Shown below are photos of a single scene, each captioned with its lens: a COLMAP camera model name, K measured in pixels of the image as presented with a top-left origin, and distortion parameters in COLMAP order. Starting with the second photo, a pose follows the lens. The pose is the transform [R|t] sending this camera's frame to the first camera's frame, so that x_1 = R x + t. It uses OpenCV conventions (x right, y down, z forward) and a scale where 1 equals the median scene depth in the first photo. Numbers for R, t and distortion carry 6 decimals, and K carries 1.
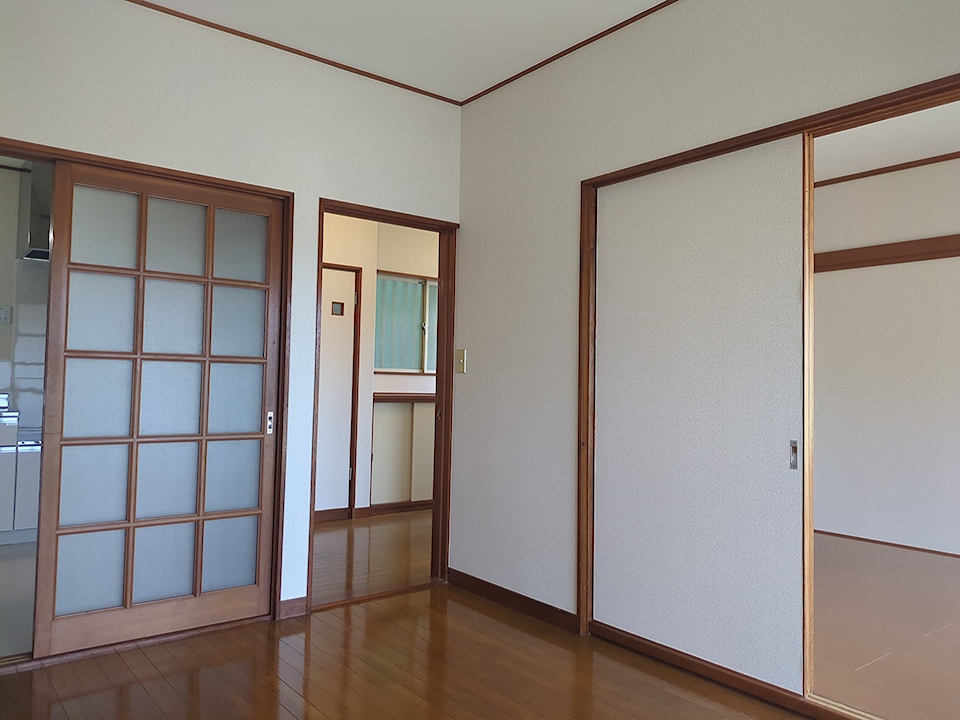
lens RADIAL K [[716.8, 0, 478.8], [0, 716.8, 353.6], [0, 0, 1]] dist [0.007996, 0.004075]
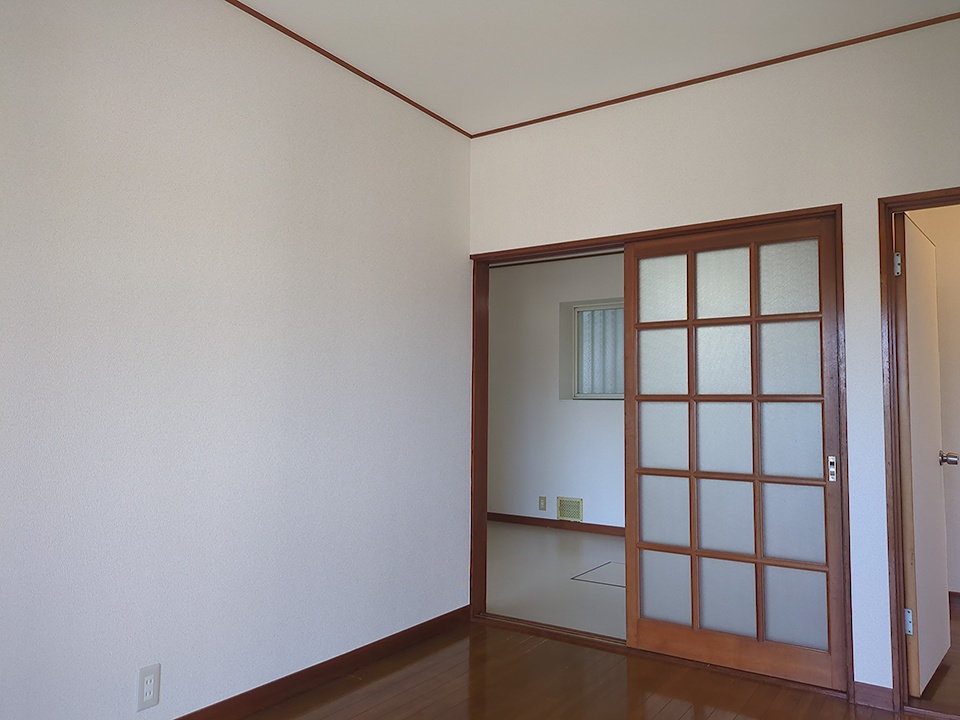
lens RADIAL K [[716.8, 0, 478.5], [0, 716.8, 364.0], [0, 0, 1]] dist [0.007996, 0.004075]
pose [[0.307303, -0.075554, -0.948608, 0.420789], [0.031288, 0.997106, -0.069281, 0.015884], [0.951097, -0.008390, 0.308778, 0.316962]]
